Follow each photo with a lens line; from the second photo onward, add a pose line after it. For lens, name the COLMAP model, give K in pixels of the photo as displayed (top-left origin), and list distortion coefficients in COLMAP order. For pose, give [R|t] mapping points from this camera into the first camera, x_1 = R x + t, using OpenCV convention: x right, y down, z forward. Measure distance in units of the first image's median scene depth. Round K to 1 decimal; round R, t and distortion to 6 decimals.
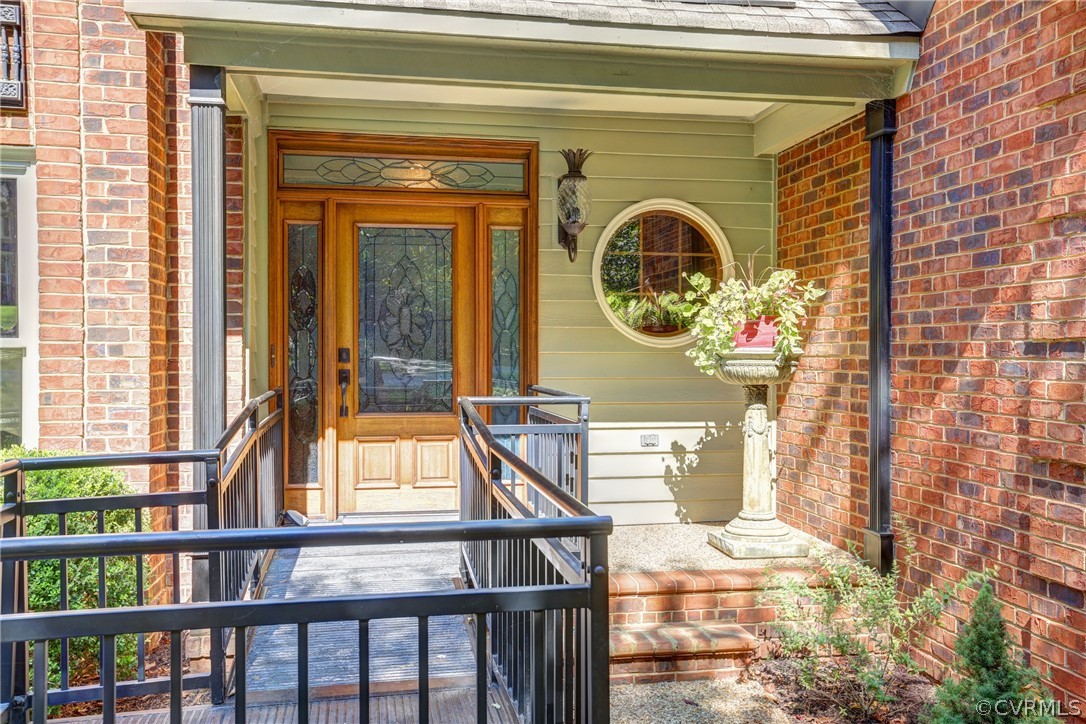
lens RADIAL K [[996.5, 0, 543.8], [0, 996.5, 360.4], [0, 0, 1]] dist [0.090875, 0.000000]
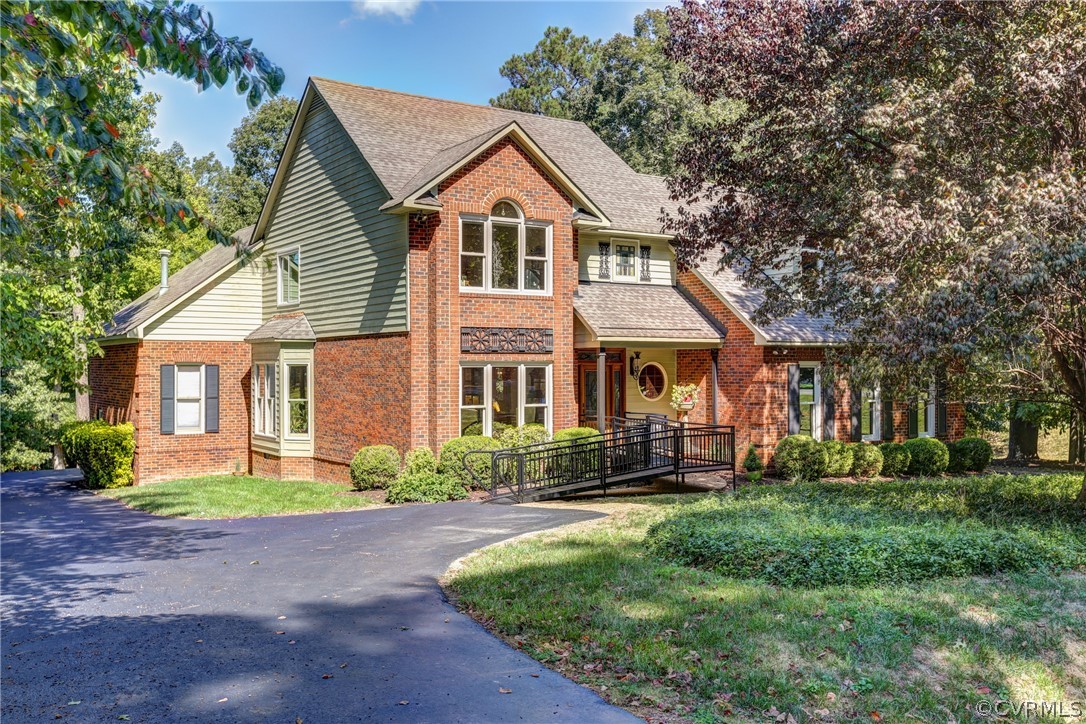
lens RADIAL K [[1009.4, 0, 540.5], [0, 1009.4, 378.7], [0, 0, 1]] dist [0.061807, 0.000000]
pose [[0.919415, -0.008961, 0.393186, -2.197186], [0.008064, 0.999960, 0.003931, -0.143613], [-0.393206, -0.000443, 0.919450, -2.905721]]
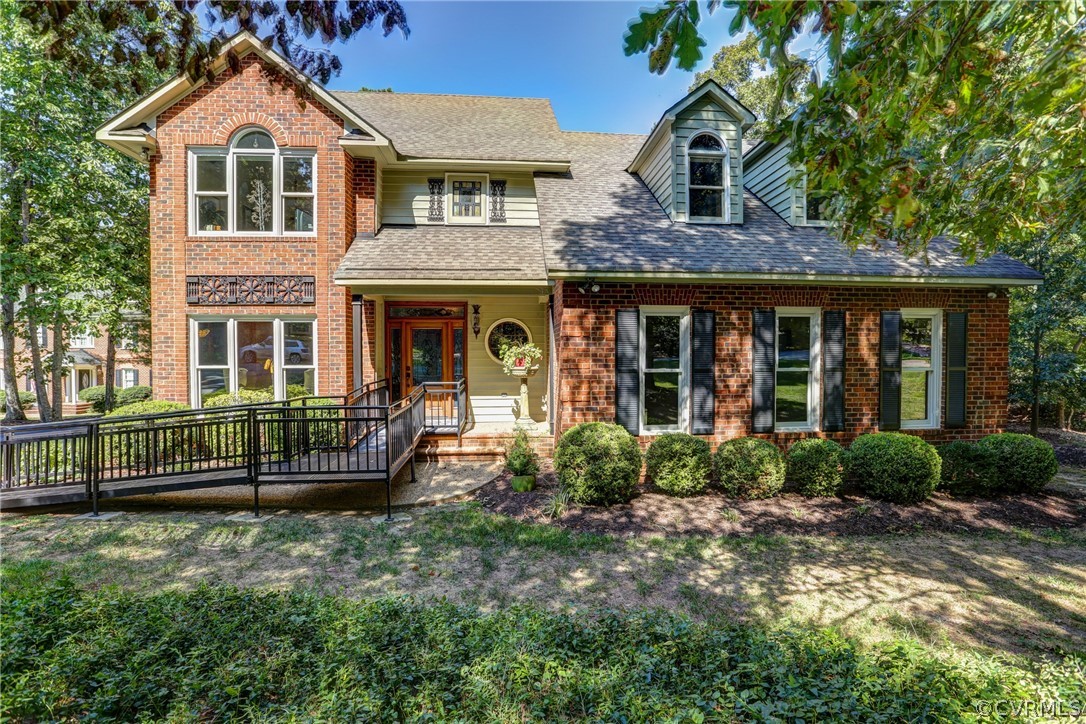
lens RADIAL K [[494.6, 0, 544.7], [0, 494.6, 366.0], [0, 0, 1]] dist [-0.034502, 0.009266]
pose [[0.994920, -0.001541, -0.100661, 0.486804], [0.003057, 0.999884, 0.014909, -0.042813], [0.100626, -0.015141, 0.994809, -0.669228]]
